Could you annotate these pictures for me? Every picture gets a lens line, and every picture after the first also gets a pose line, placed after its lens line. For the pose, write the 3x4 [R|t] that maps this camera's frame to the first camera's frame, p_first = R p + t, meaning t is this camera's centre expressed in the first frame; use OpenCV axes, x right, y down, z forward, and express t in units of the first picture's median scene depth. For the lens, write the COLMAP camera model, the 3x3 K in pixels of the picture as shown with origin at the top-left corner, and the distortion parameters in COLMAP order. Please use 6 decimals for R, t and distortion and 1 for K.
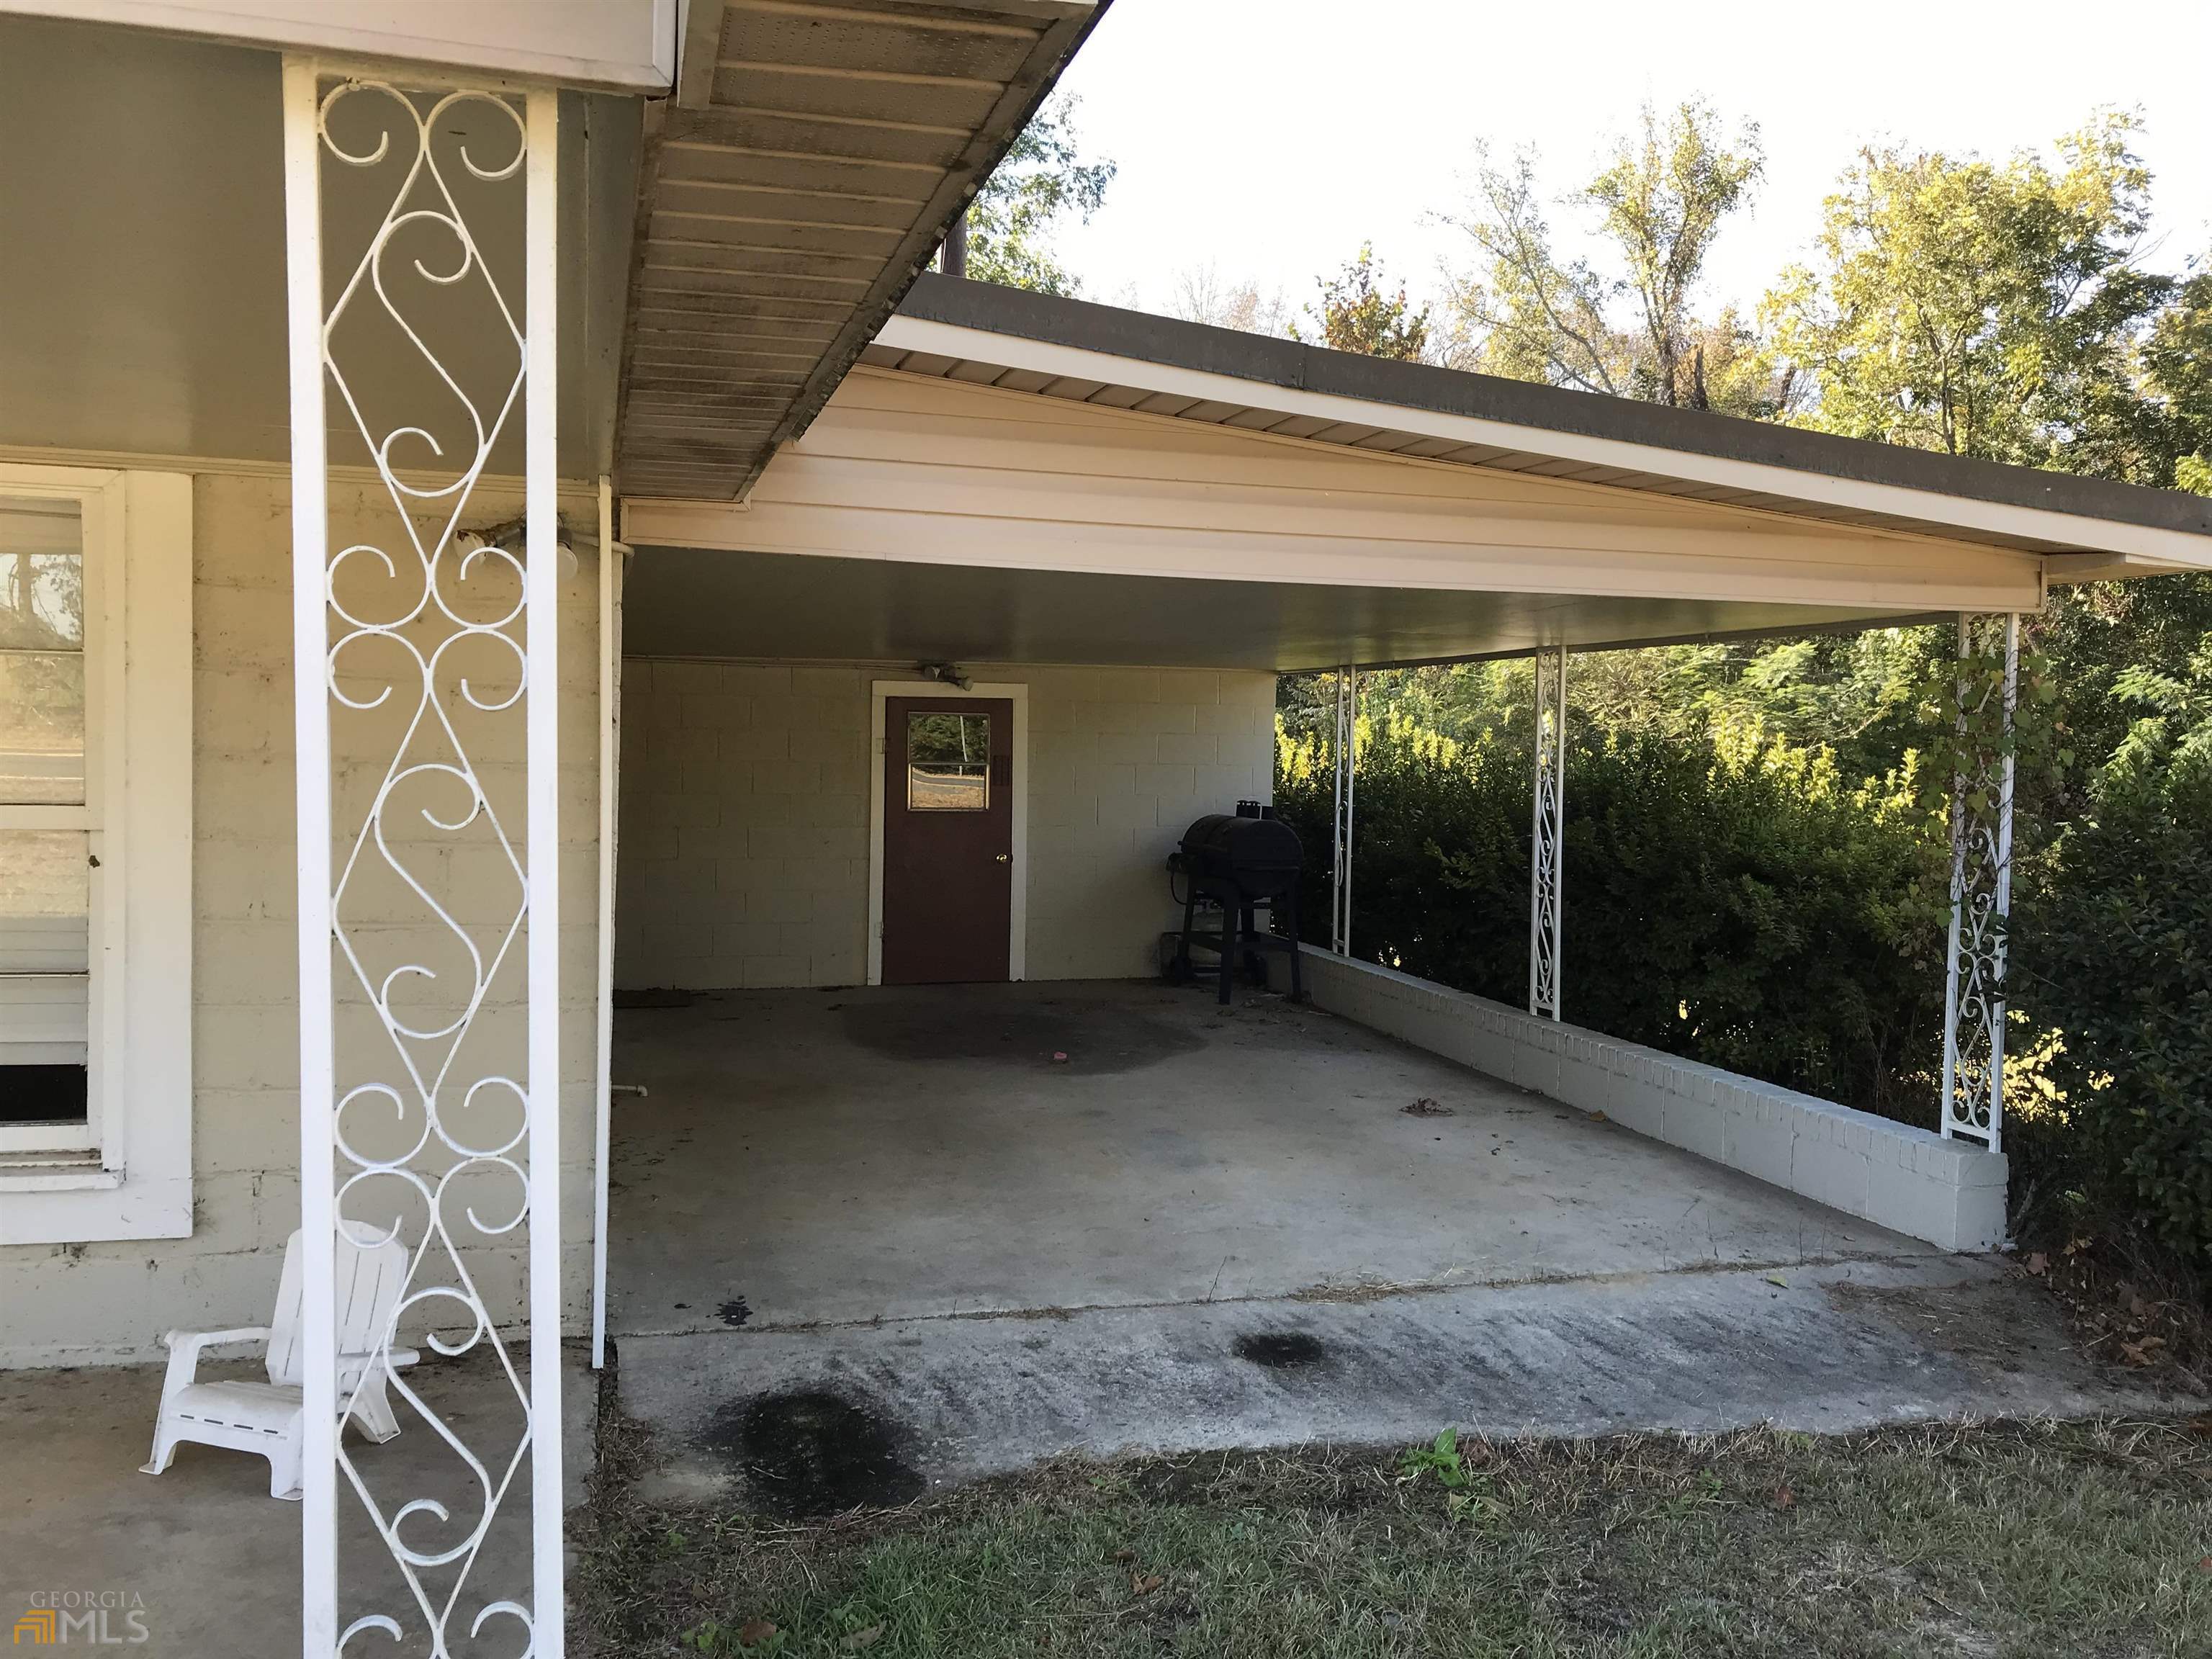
lens RADIAL K [[1797.2, 0, 1093.2], [0, 1797.2, 824.7], [0, 0, 1]] dist [0.033476, -0.037112]
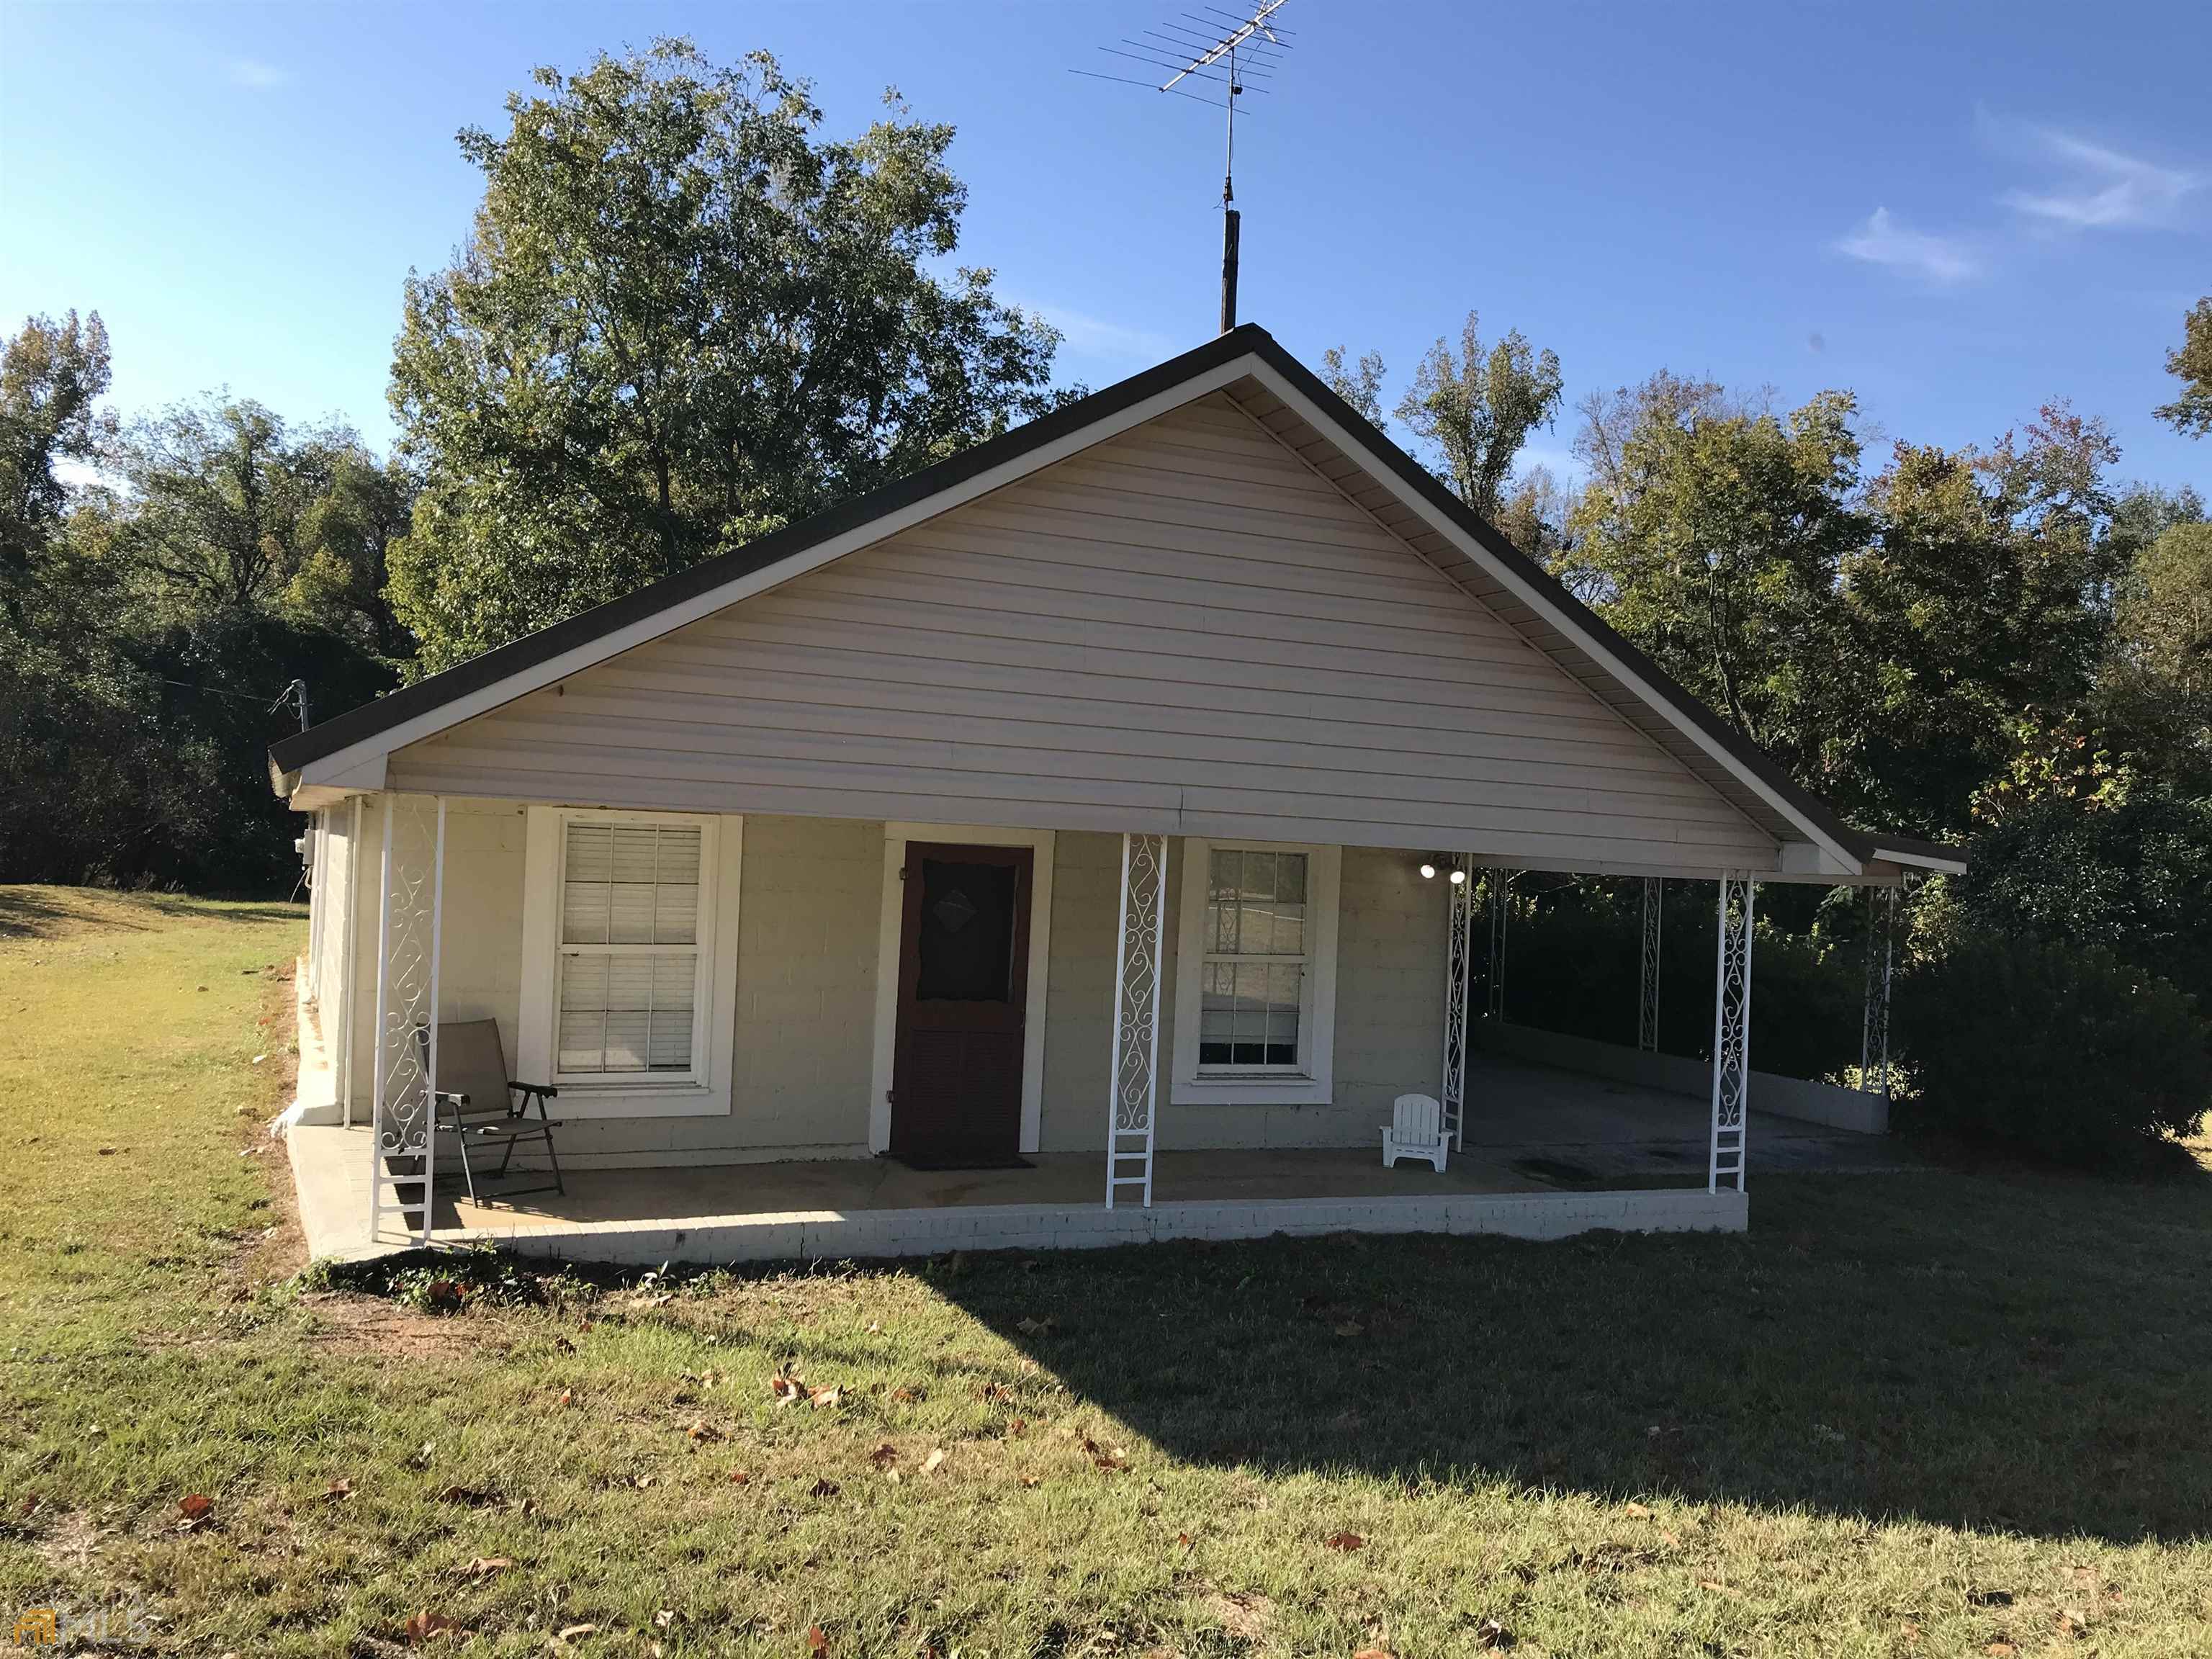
lens RADIAL K [[1797.2, 0, 1103.4], [0, 1797.2, 827.5], [0, 0, 1]] dist [0.033476, -0.037112]
pose [[0.988595, 0.025998, 0.148336, -0.147592], [-0.019706, 0.998849, -0.043730, -0.009575], [-0.149302, 0.040308, 0.987970, -0.206931]]
